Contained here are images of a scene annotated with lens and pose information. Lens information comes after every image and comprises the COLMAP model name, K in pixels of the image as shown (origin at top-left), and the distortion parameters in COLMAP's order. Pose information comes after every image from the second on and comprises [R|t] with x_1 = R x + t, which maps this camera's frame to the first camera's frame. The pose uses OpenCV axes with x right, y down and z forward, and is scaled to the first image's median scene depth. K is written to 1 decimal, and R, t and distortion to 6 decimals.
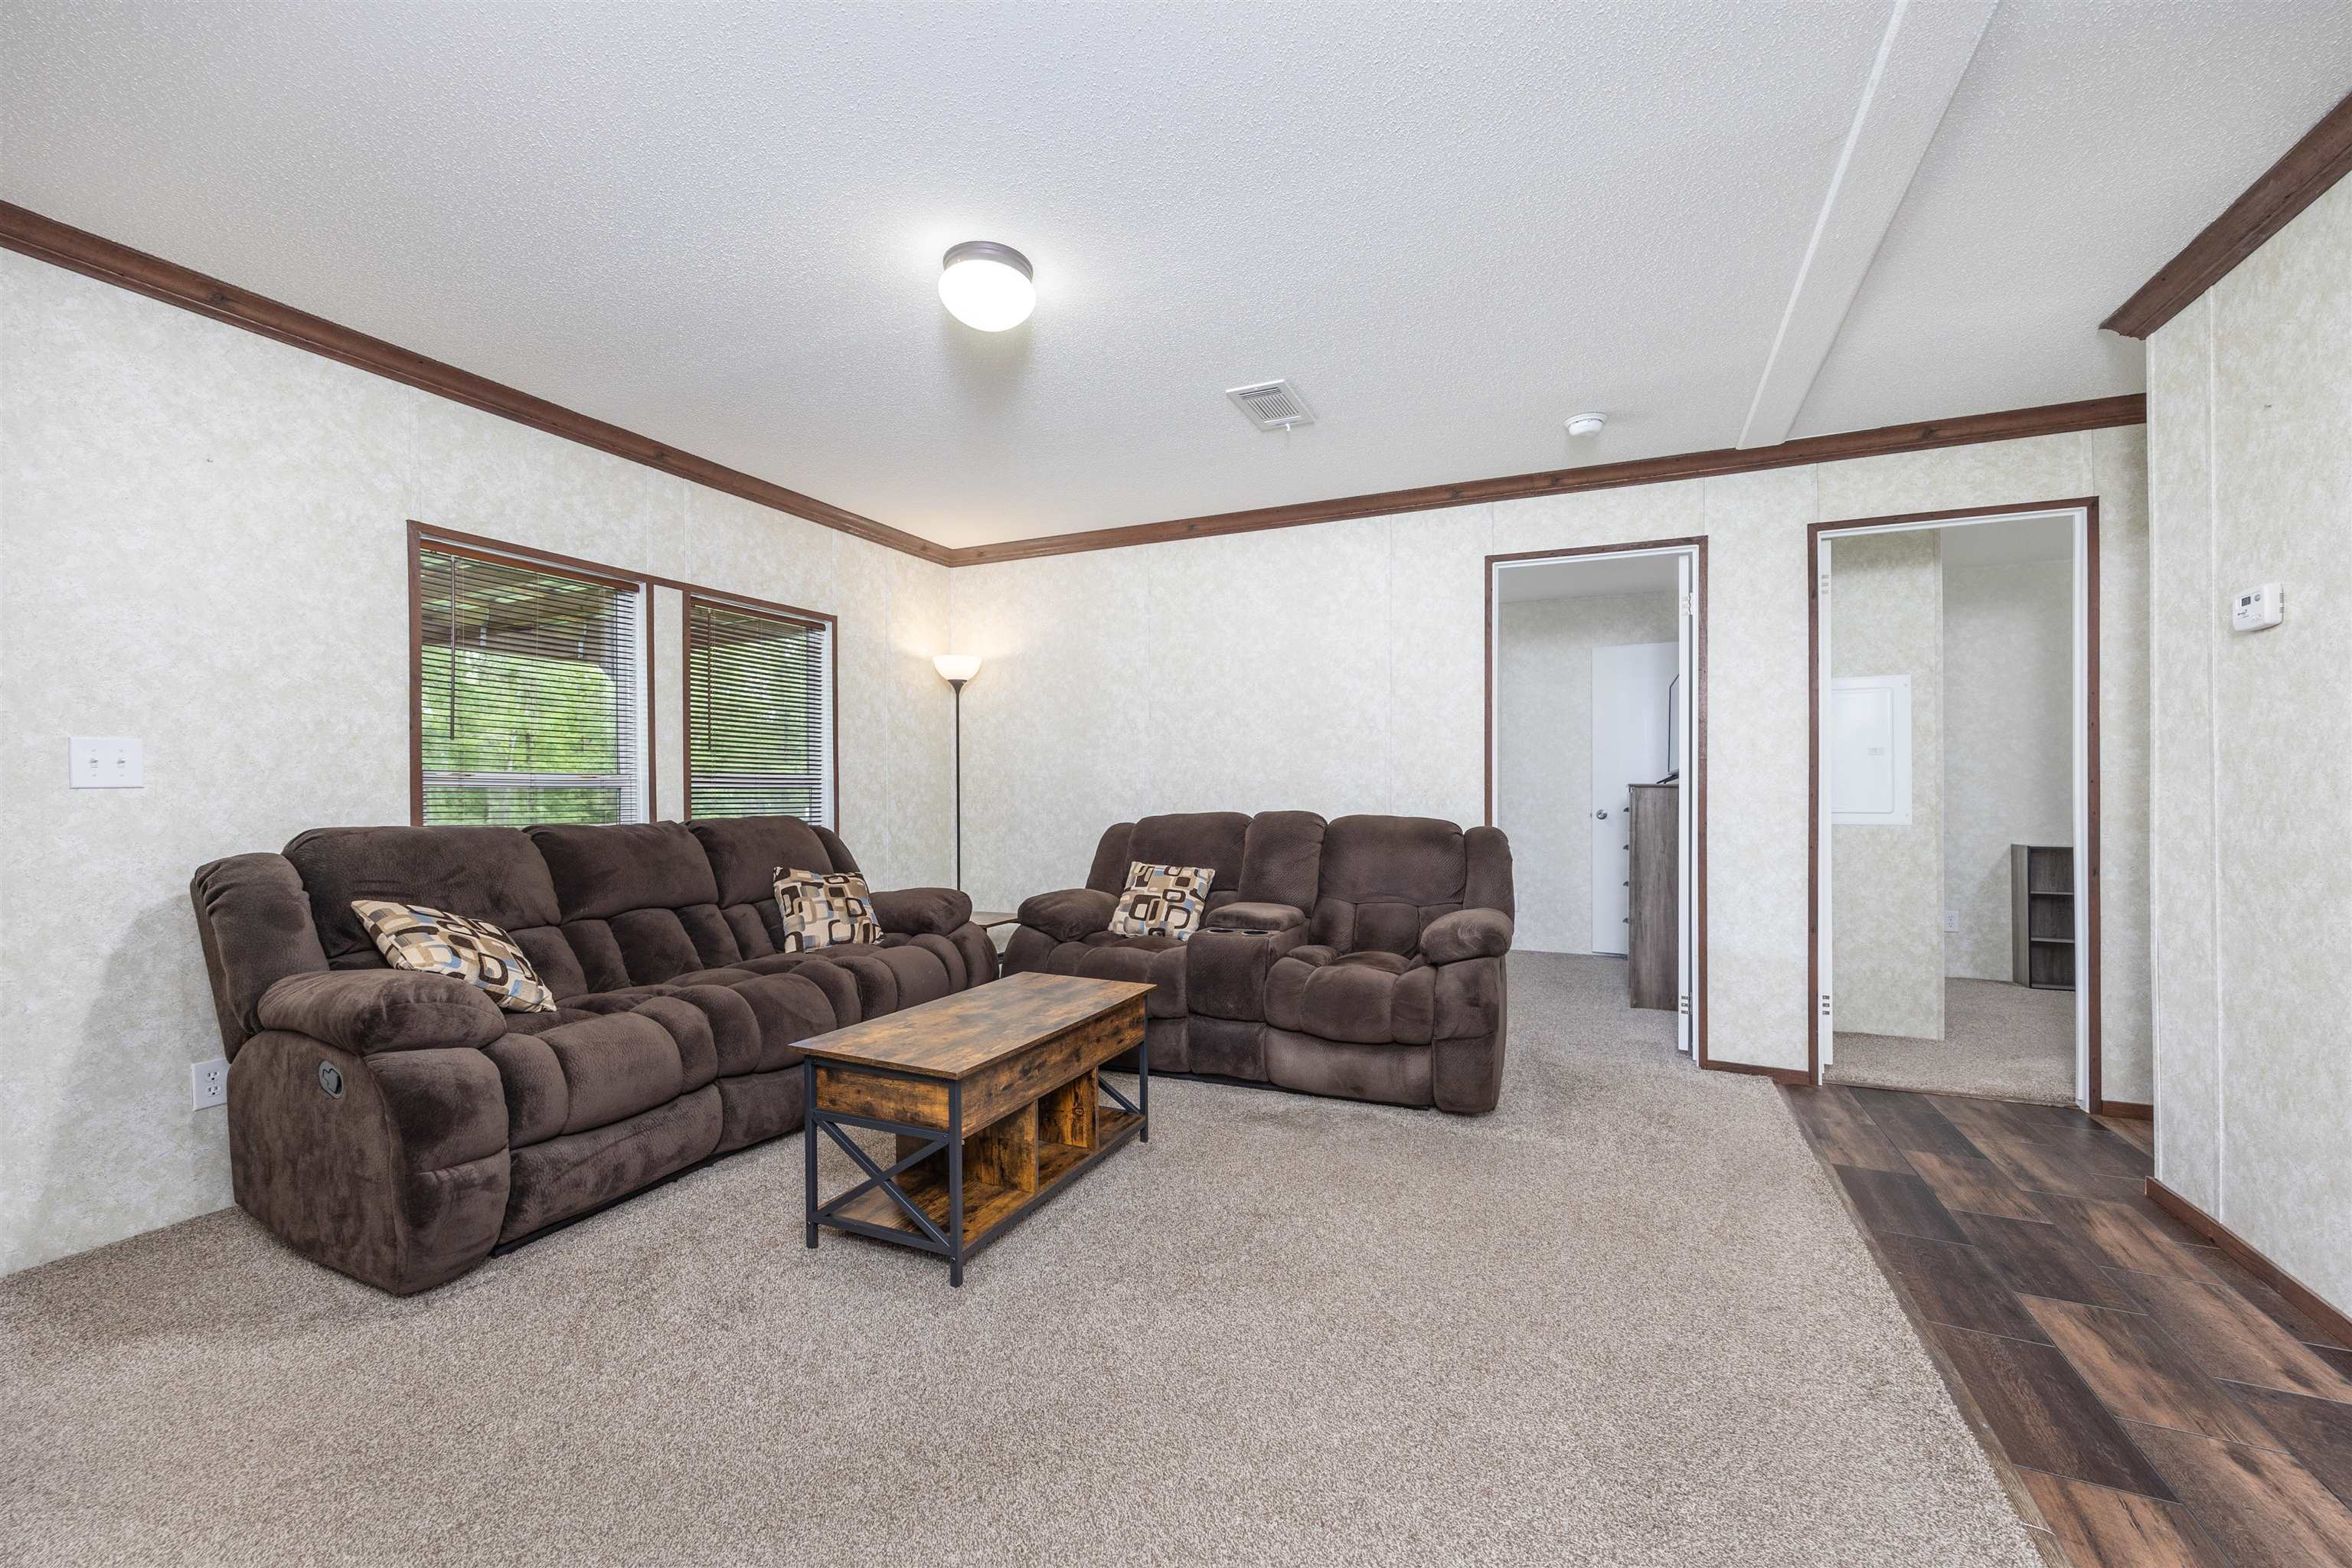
lens RADIAL K [[933.3, 0, 1193.5], [0, 933.3, 790.0], [0, 0, 1]] dist [-0.005686, 0.000904]
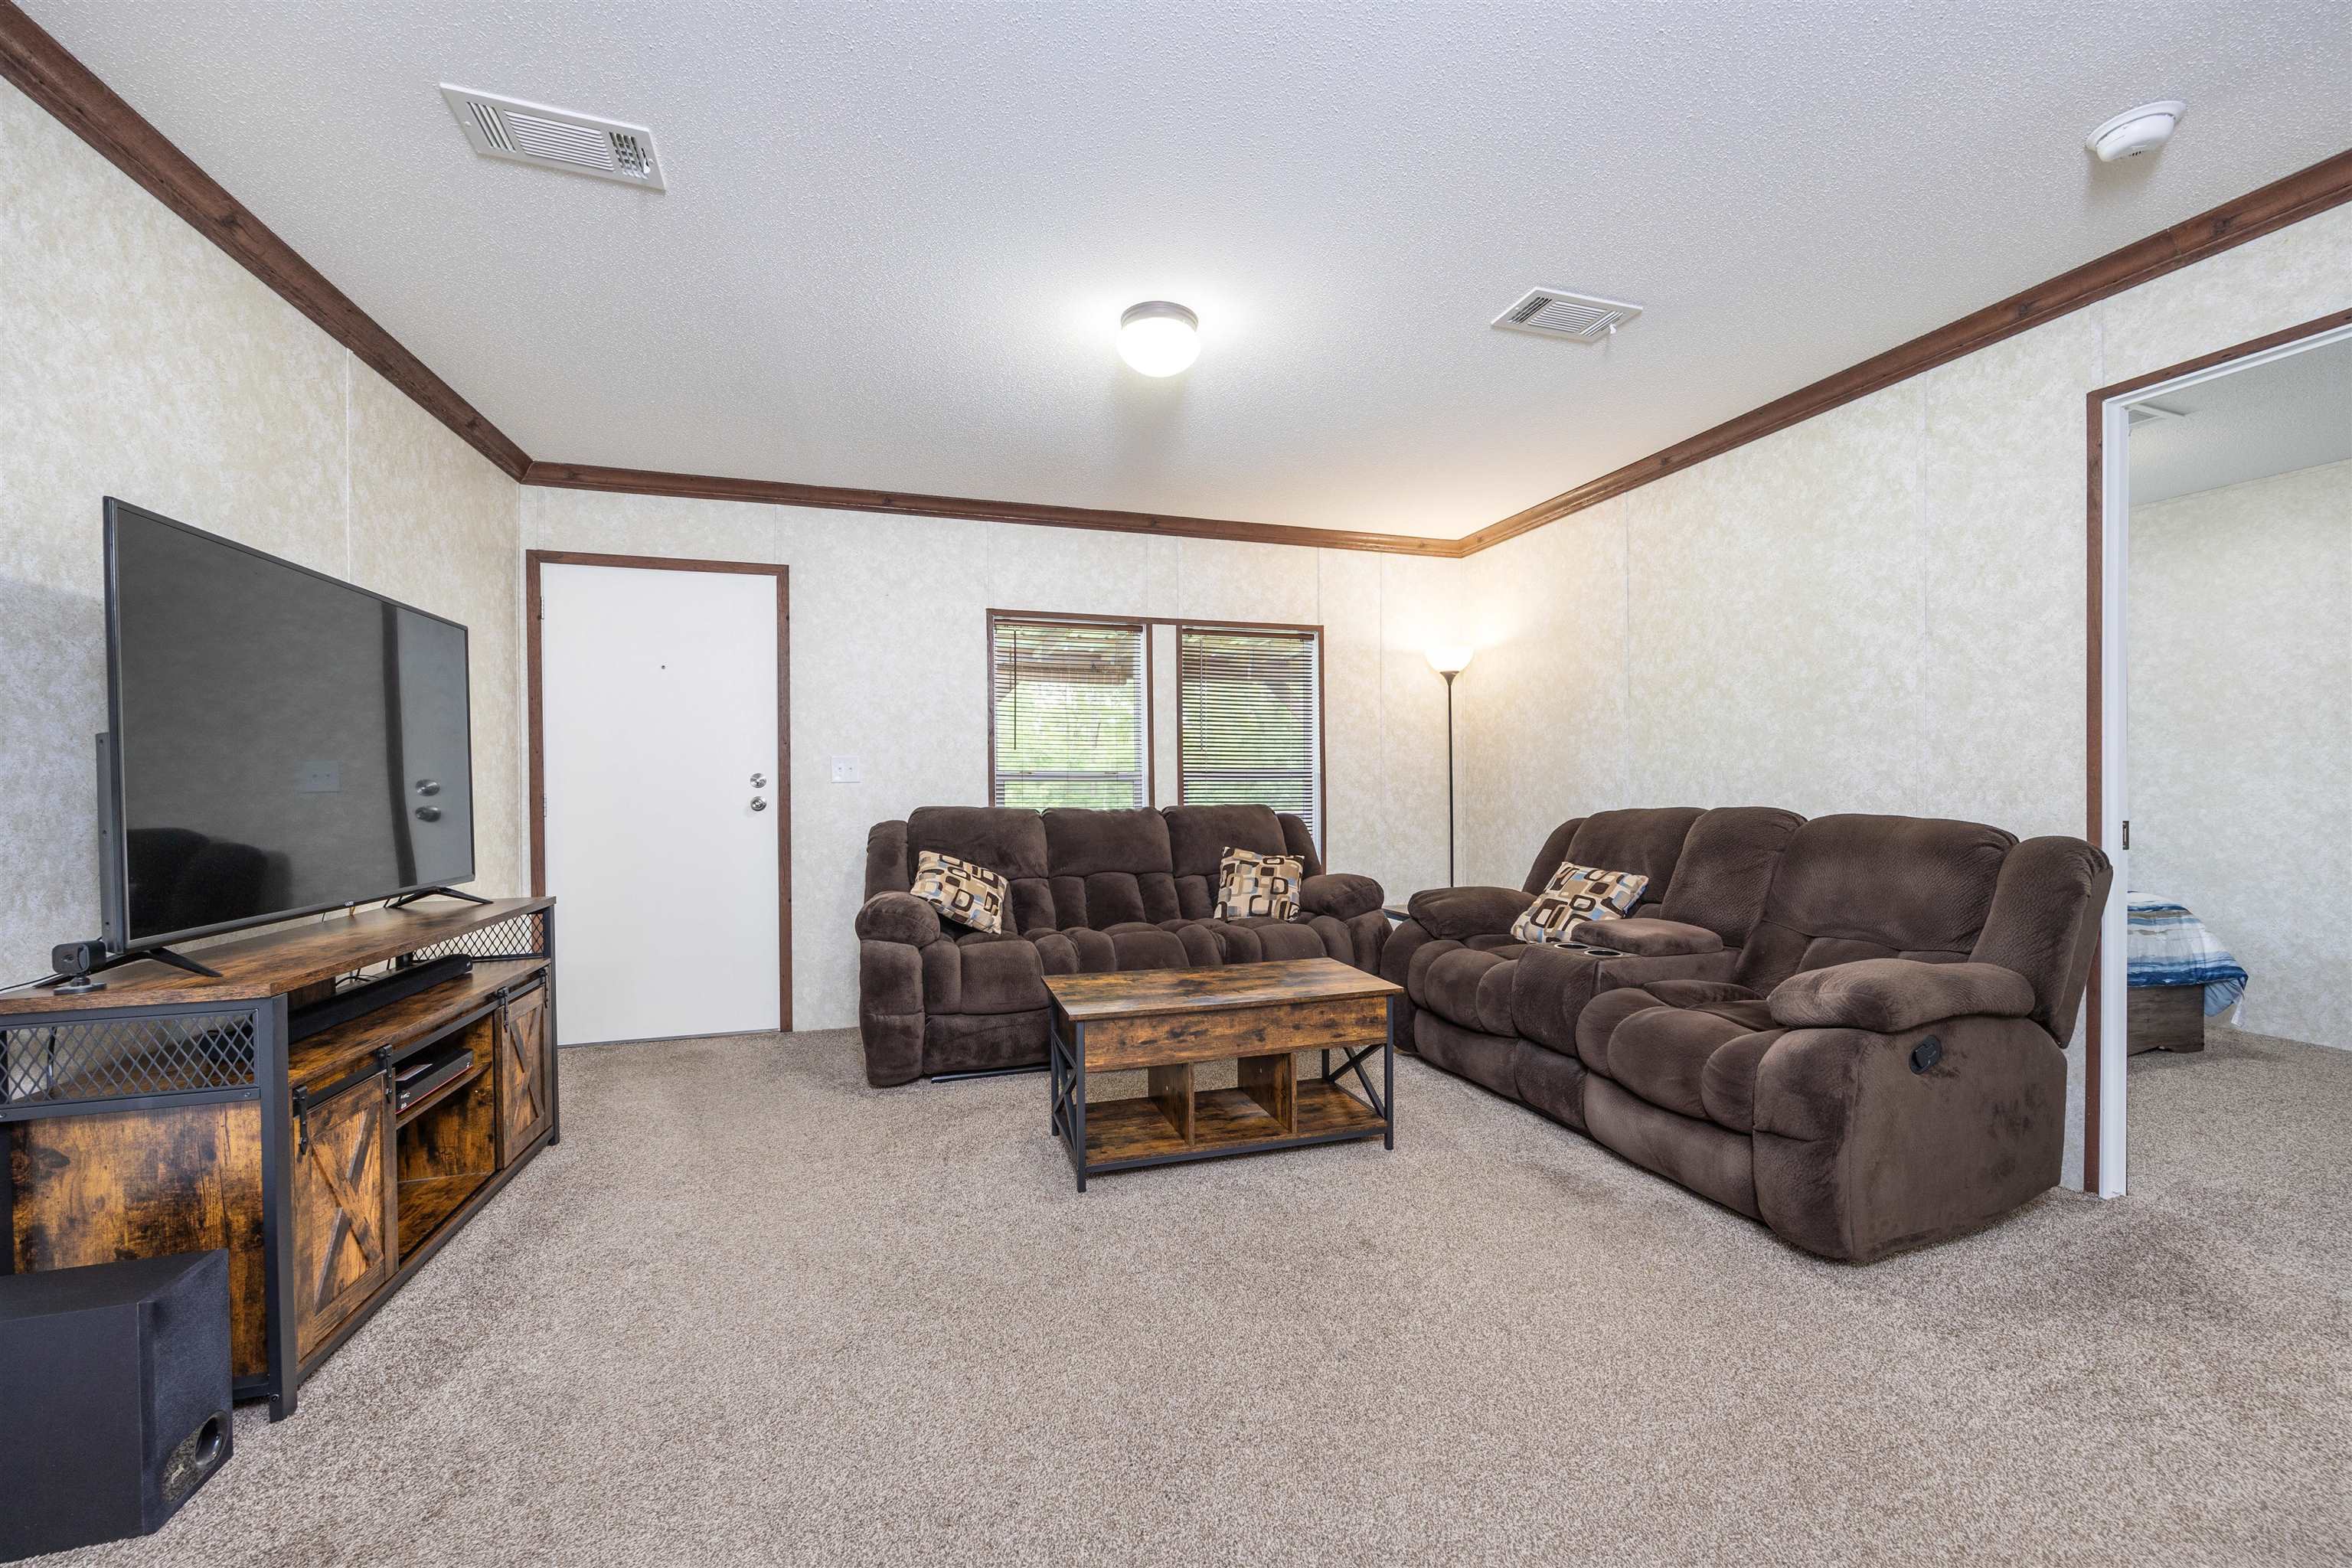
lens RADIAL K [[933.3, 0, 1191.0], [0, 933.3, 793.2], [0, 0, 1]] dist [-0.005686, 0.000904]
pose [[0.662437, 0.004474, -0.749105, 0.418822], [0.004068, 0.999946, 0.009569, 0.002127], [0.749107, -0.009386, 0.662383, 0.173362]]
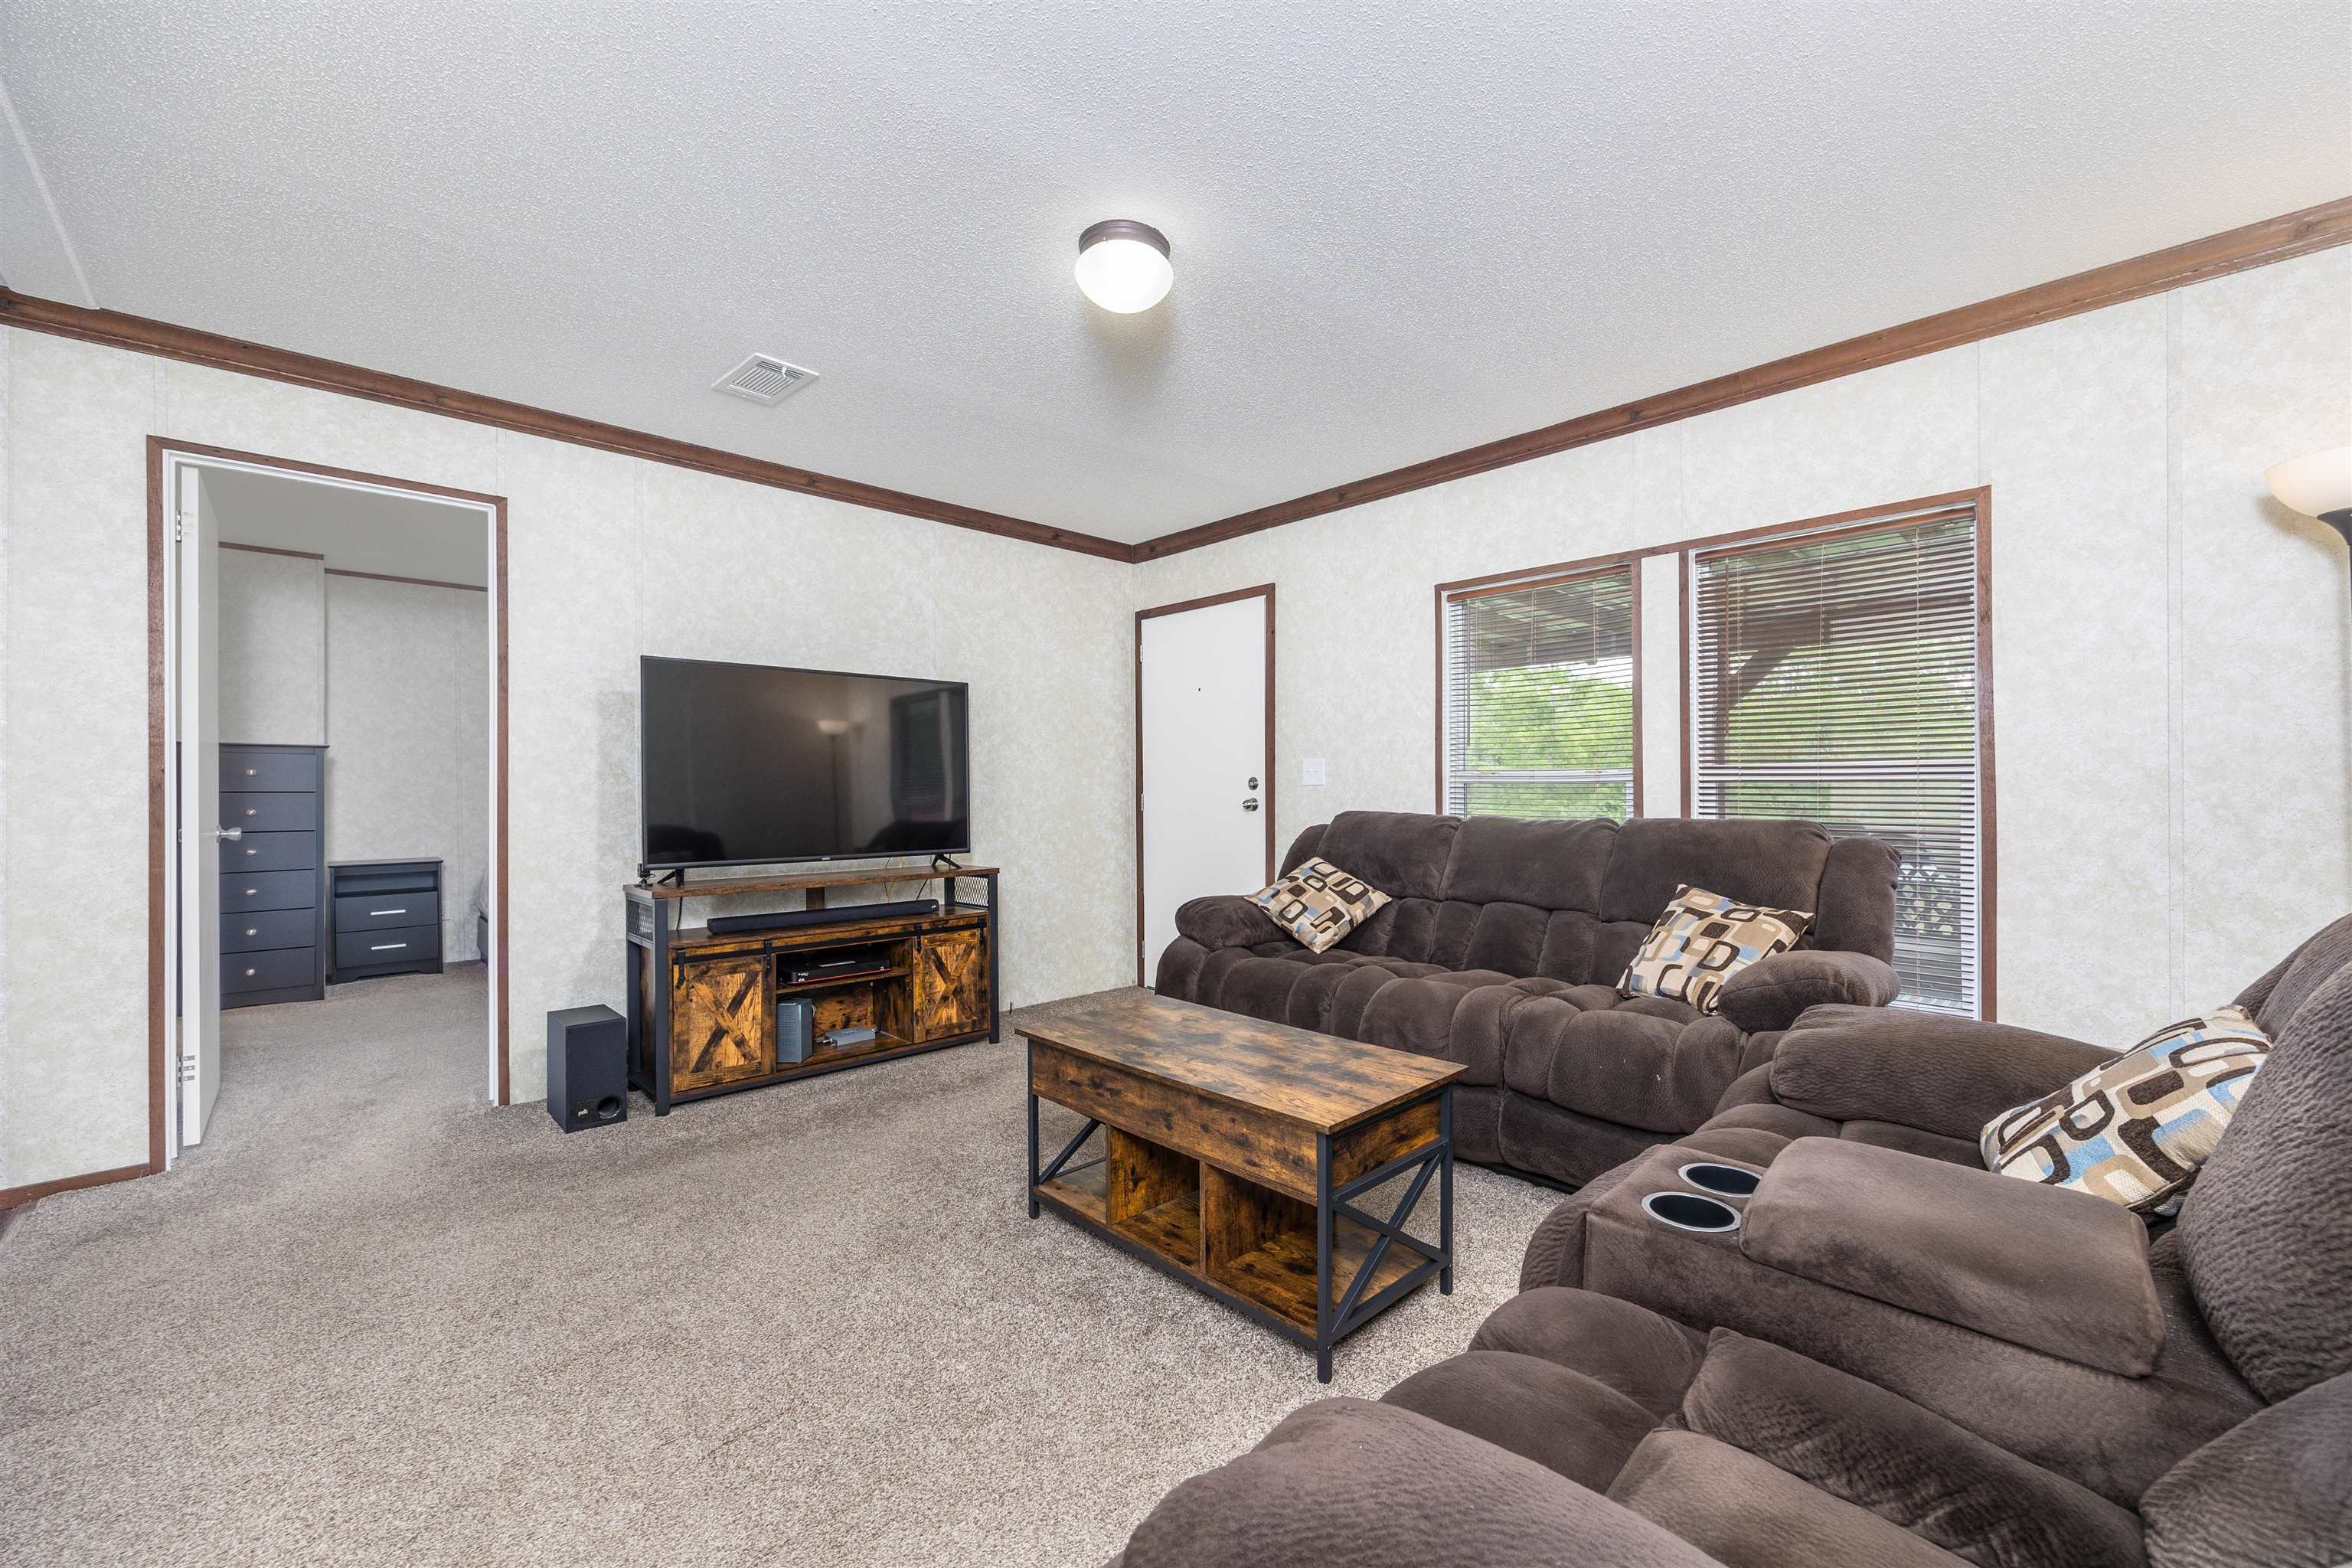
lens RADIAL K [[933.3, 0, 1197.0], [0, 933.3, 792.6], [0, 0, 1]] dist [-0.005686, 0.000904]
pose [[-0.369783, 0.007345, -0.929089, 0.416388], [0.005056, 0.999970, 0.005893, 0.000172], [0.929104, -0.002518, -0.369809, 0.909476]]
